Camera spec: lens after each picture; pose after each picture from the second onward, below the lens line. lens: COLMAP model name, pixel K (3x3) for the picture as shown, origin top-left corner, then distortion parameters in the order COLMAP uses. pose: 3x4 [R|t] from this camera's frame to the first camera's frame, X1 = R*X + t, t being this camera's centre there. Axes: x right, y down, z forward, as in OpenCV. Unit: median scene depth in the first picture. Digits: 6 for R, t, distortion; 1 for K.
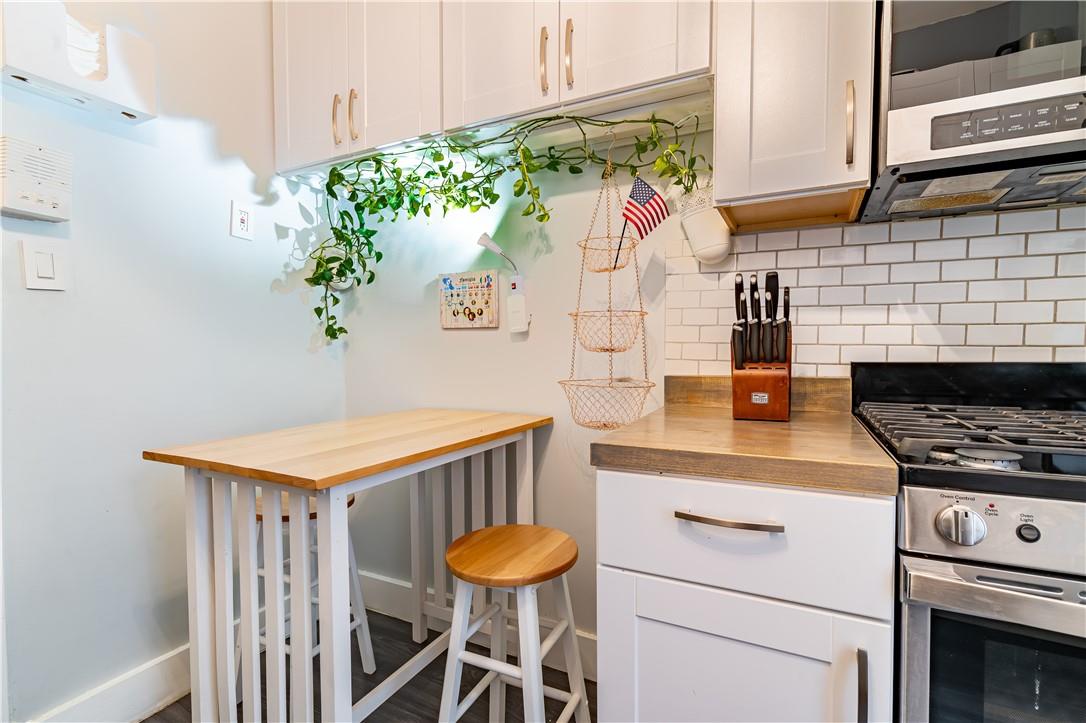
lens RADIAL K [[494.8, 0, 540.3], [0, 494.8, 362.0], [0, 0, 1]] dist [-0.004562, 0.000513]
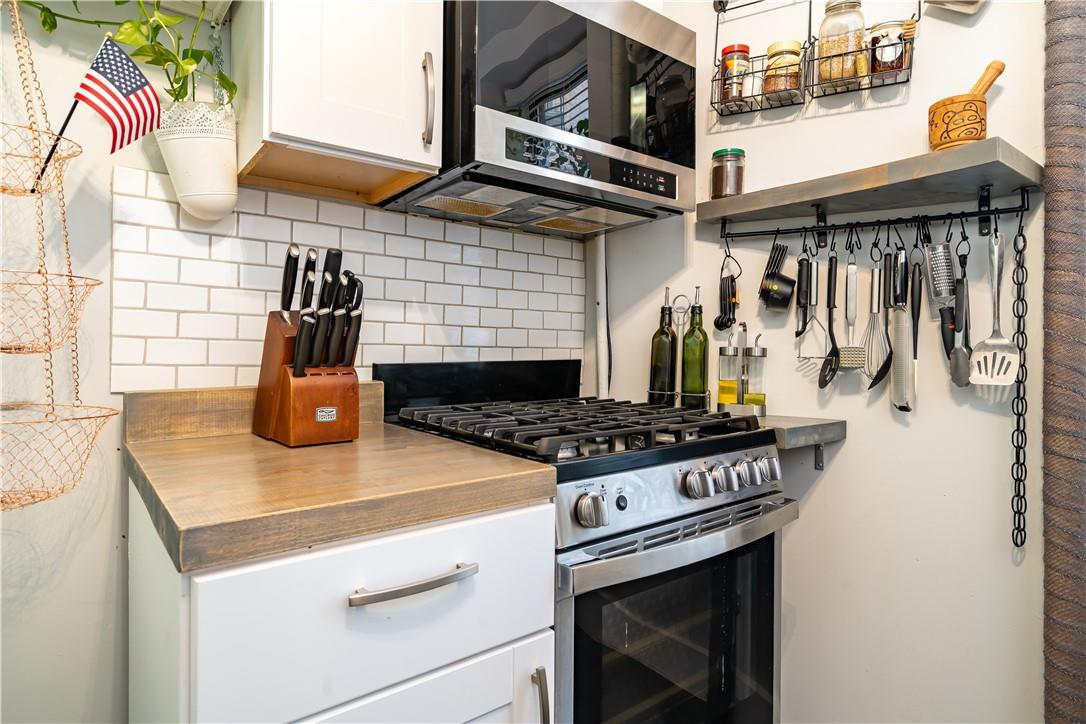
lens RADIAL K [[610.4, 0, 540.5], [0, 610.4, 347.4], [0, 0, 1]] dist [0.003945, 0.001143]
pose [[0.416211, 0.006161, 0.909247, -0.253679], [0.017973, 0.999726, -0.015002, -0.008027], [-0.909090, 0.022585, 0.415987, 0.305220]]
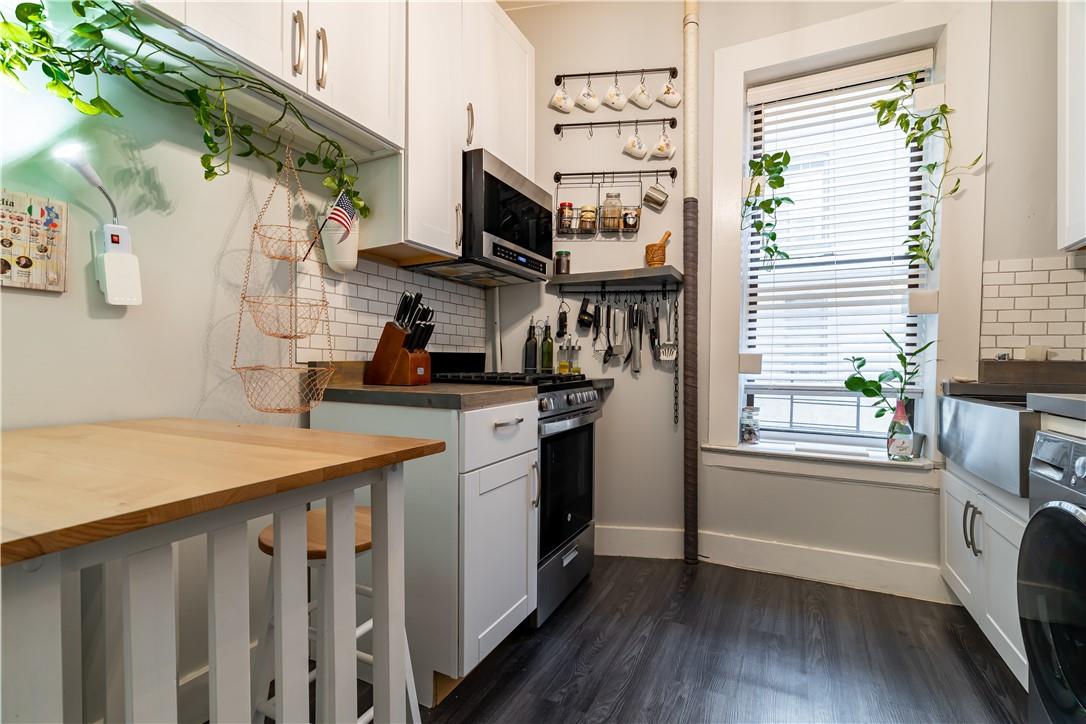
lens RADIAL K [[494.8, 0, 540.3], [0, 494.8, 362.5], [0, 0, 1]] dist [-0.004562, 0.000513]
pose [[-0.002258, 0.004236, 0.999988, -1.110435], [0.026311, 0.999645, -0.004175, 0.060050], [-0.999651, 0.026301, -0.002368, 0.594000]]
